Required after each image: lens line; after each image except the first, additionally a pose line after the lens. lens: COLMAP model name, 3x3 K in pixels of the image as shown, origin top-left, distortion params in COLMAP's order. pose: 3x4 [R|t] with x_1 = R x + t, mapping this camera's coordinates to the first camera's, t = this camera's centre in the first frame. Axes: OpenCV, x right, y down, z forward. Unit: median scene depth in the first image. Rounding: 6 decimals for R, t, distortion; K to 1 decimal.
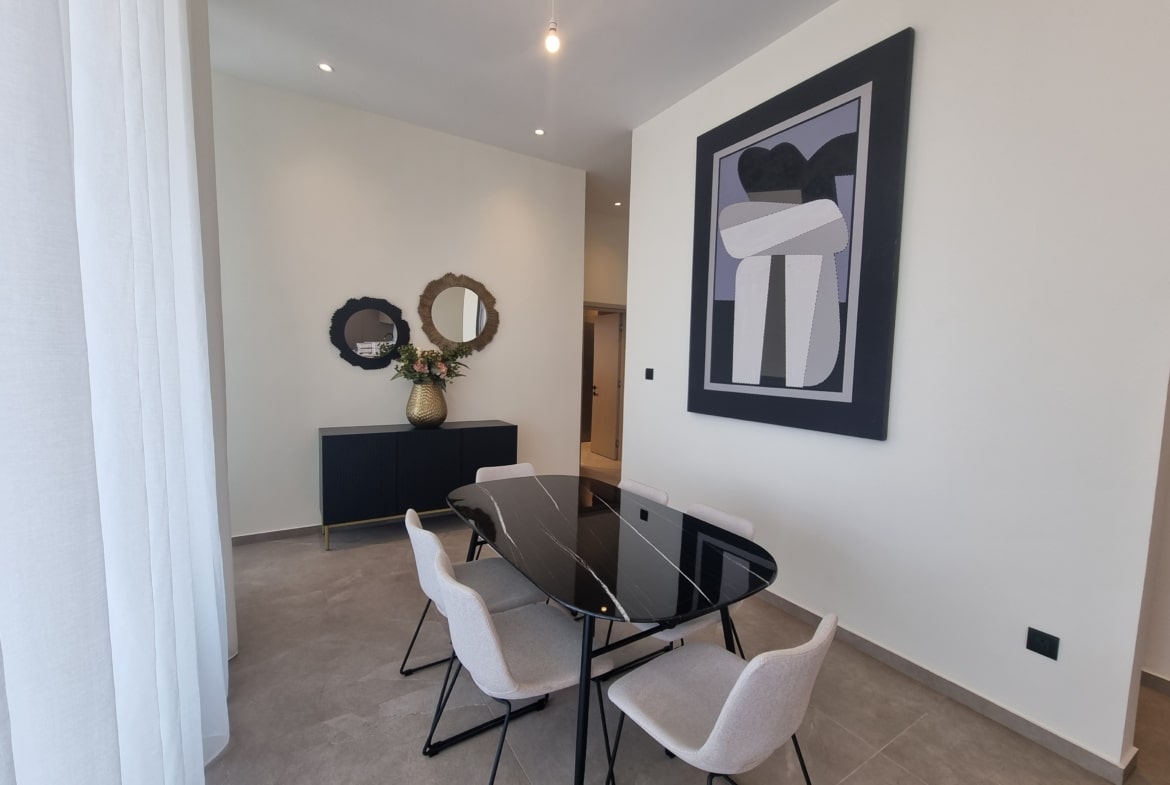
lens RADIAL K [[474.9, 0, 585.3], [0, 474.9, 395.6], [0, 0, 1]] dist [-0.000949, -0.000048]
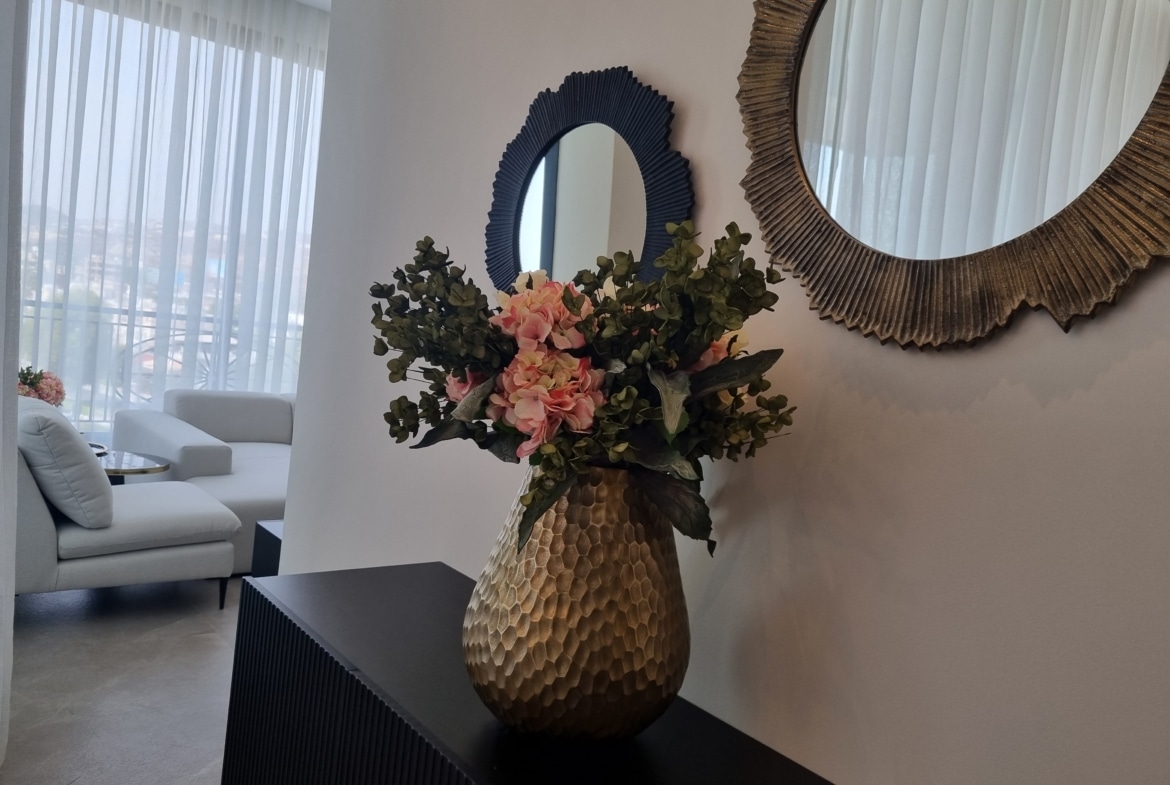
lens RADIAL K [[880.8, 0, 589.6], [0, 880.8, 386.3], [0, 0, 1]] dist [0.031561, -0.029655]
pose [[0.129103, 0.060689, -0.989772, -0.016142], [-0.194381, 0.980310, 0.034755, -0.068090], [0.972393, 0.187906, 0.138358, 0.920856]]
